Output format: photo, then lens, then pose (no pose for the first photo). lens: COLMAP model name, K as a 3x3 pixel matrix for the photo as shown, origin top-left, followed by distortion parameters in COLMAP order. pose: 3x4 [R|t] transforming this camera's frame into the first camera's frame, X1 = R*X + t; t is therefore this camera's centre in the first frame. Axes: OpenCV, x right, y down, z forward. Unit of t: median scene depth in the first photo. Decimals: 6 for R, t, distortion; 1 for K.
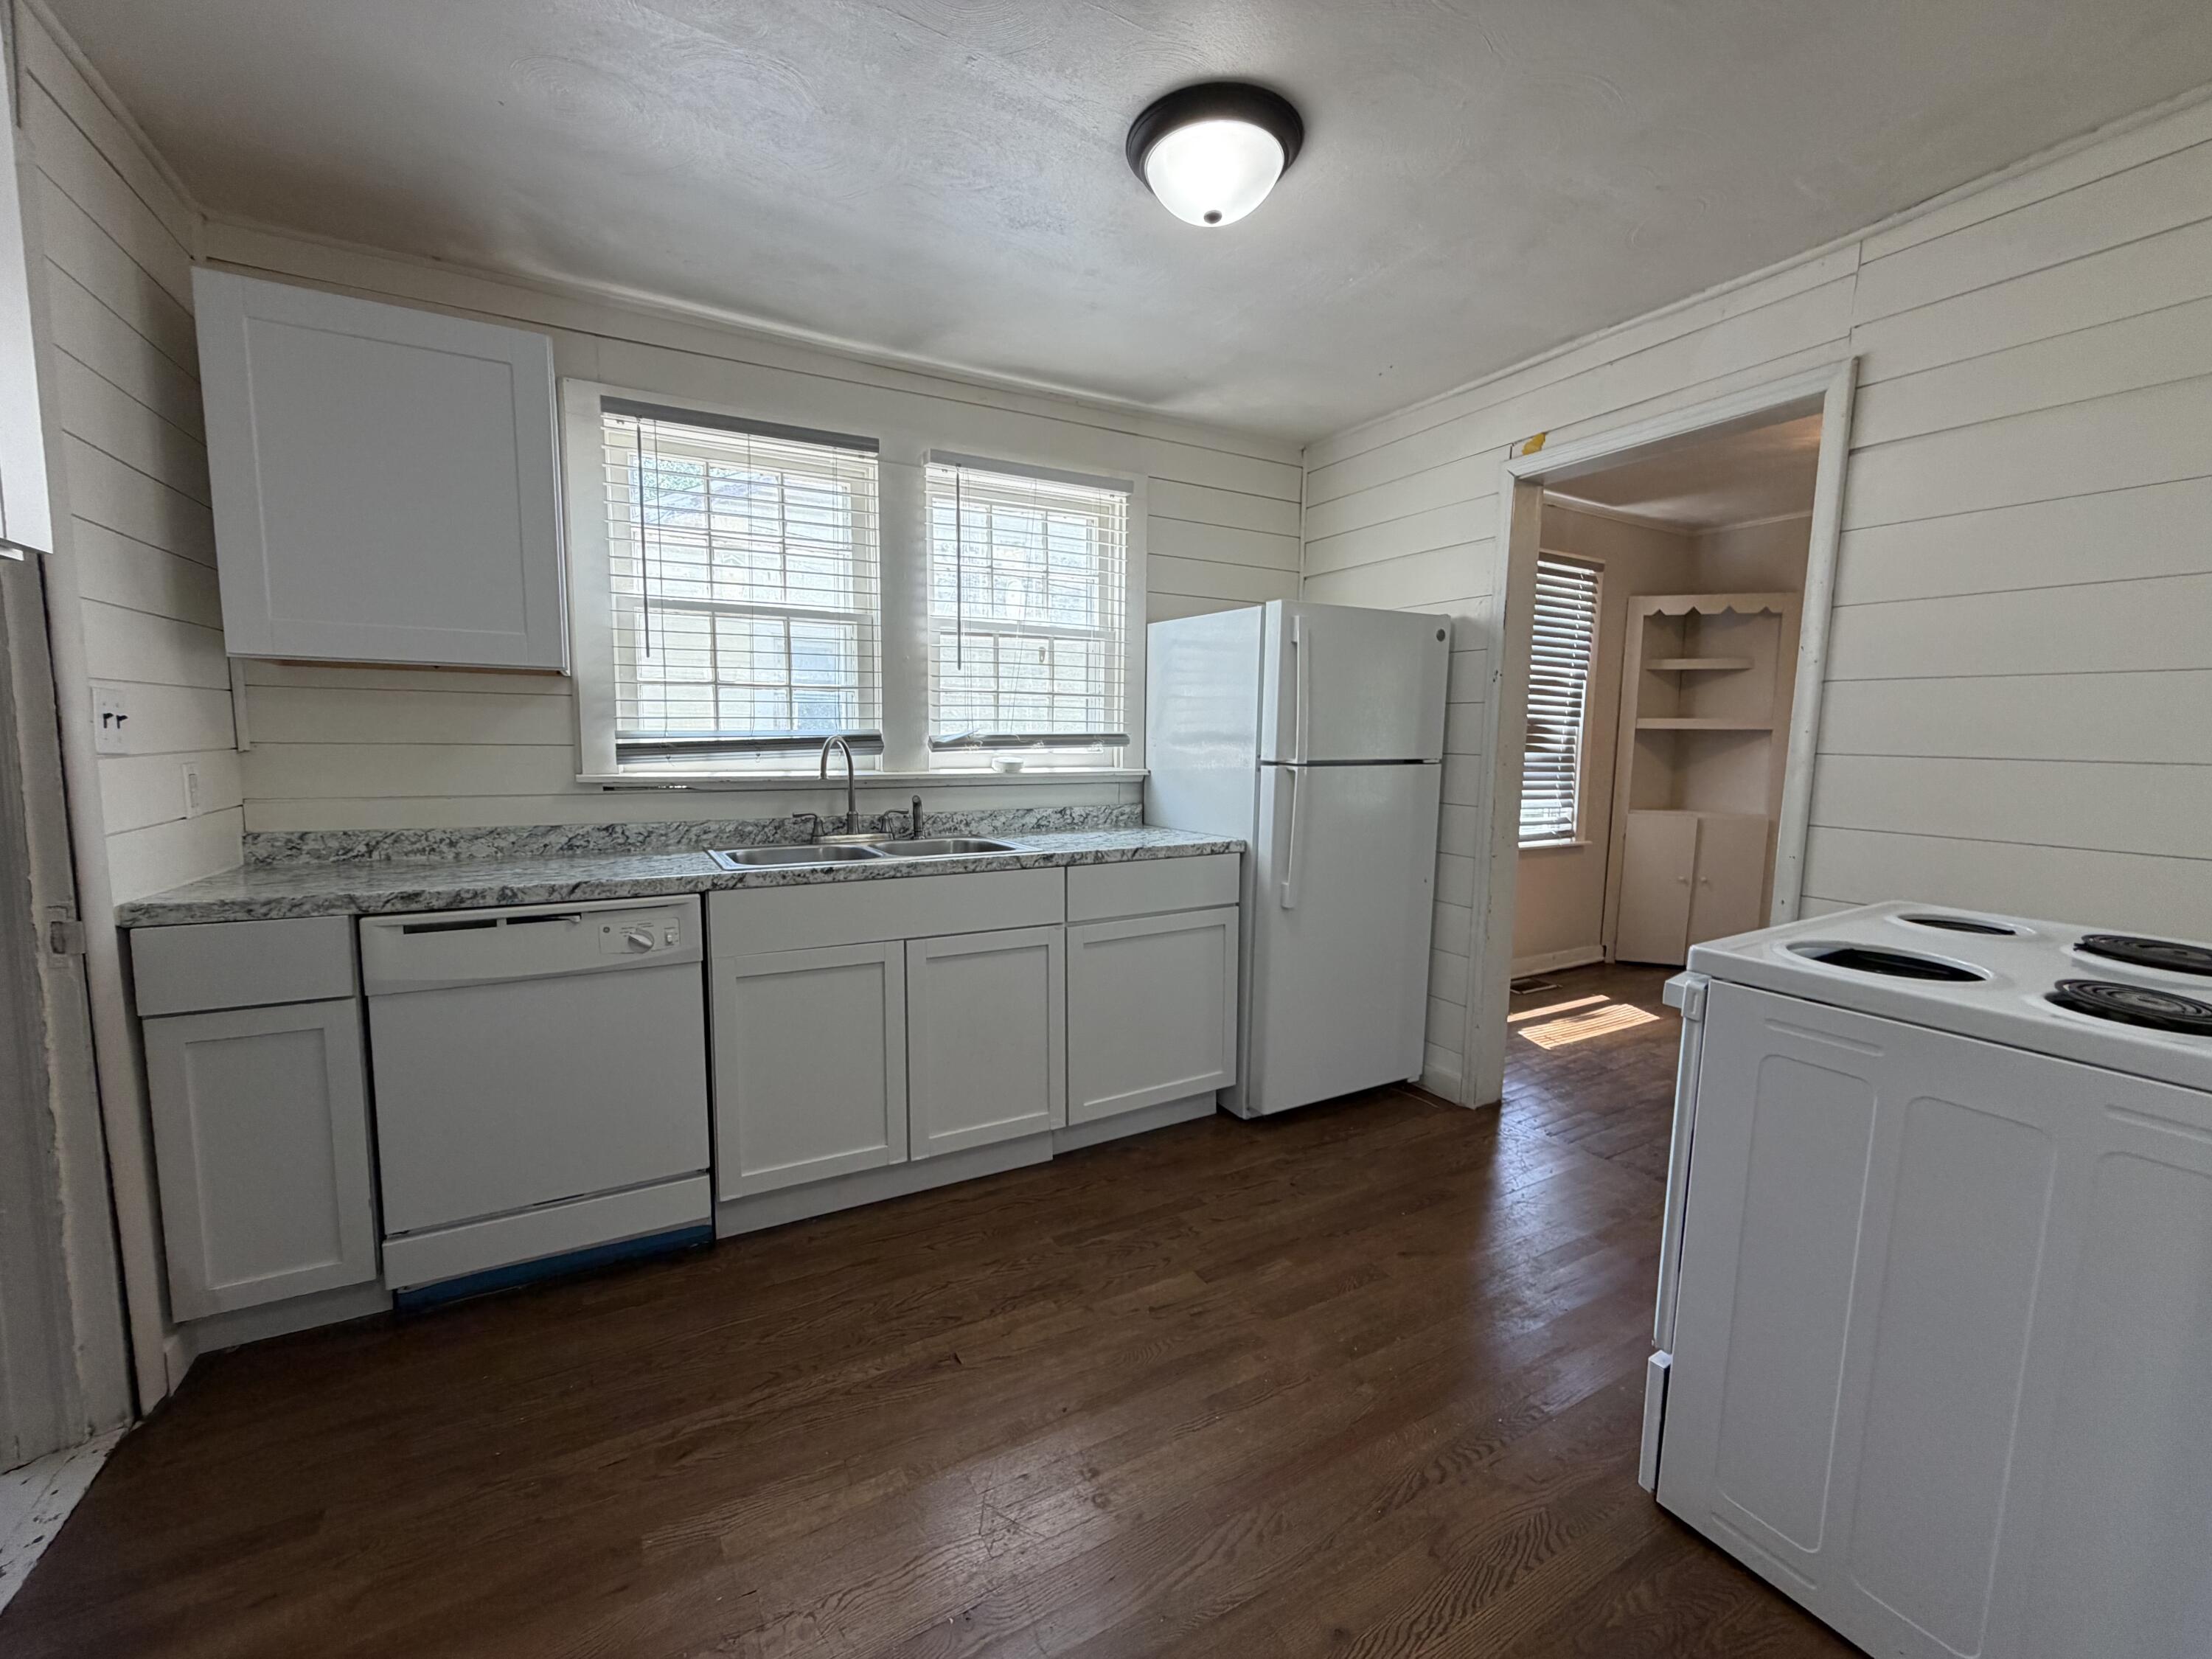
lens RADIAL K [[892.1, 0, 1101.9], [0, 892.1, 825.9], [0, 0, 1]] dist [-0.000708, -0.000109]
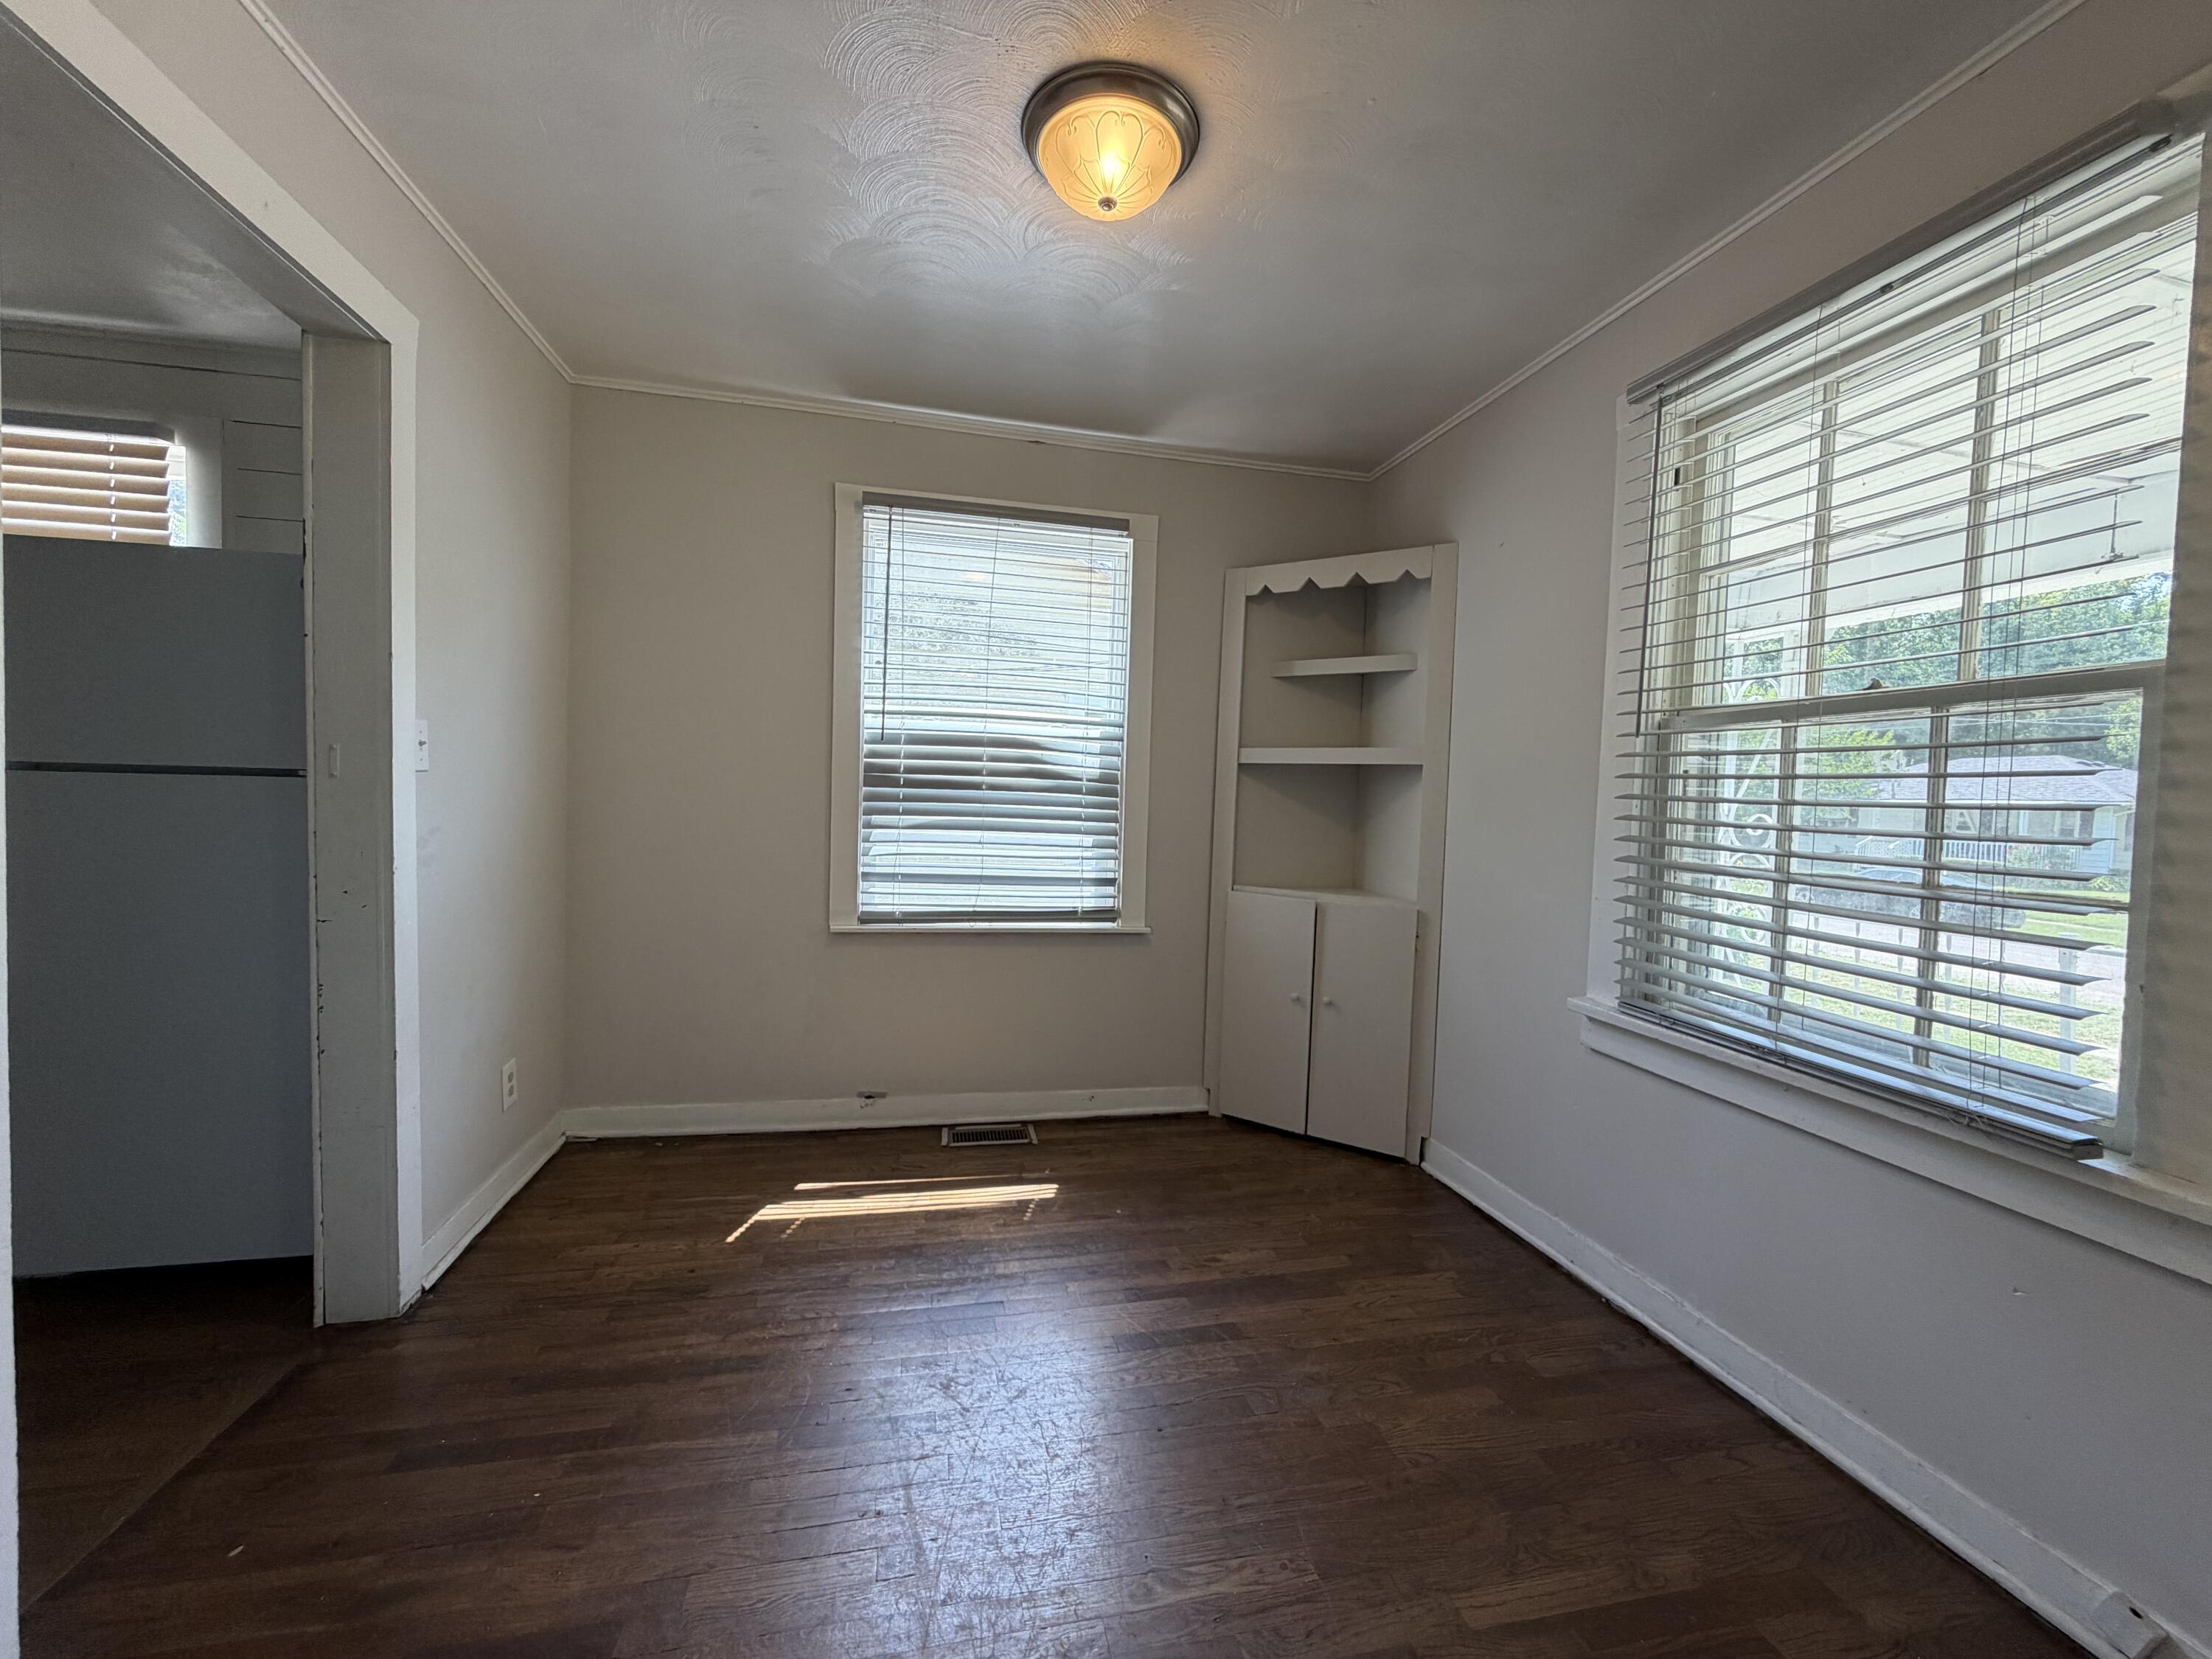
lens RADIAL K [[916.1, 0, 1106.0], [0, 916.1, 829.5], [0, 0, 1]] dist [0.001672, 0.000008]
pose [[0.956358, 0.028407, -0.290815, 0.330551], [-0.050129, 0.996458, -0.067518, -0.003823], [0.287867, 0.079149, 0.954394, 0.150607]]
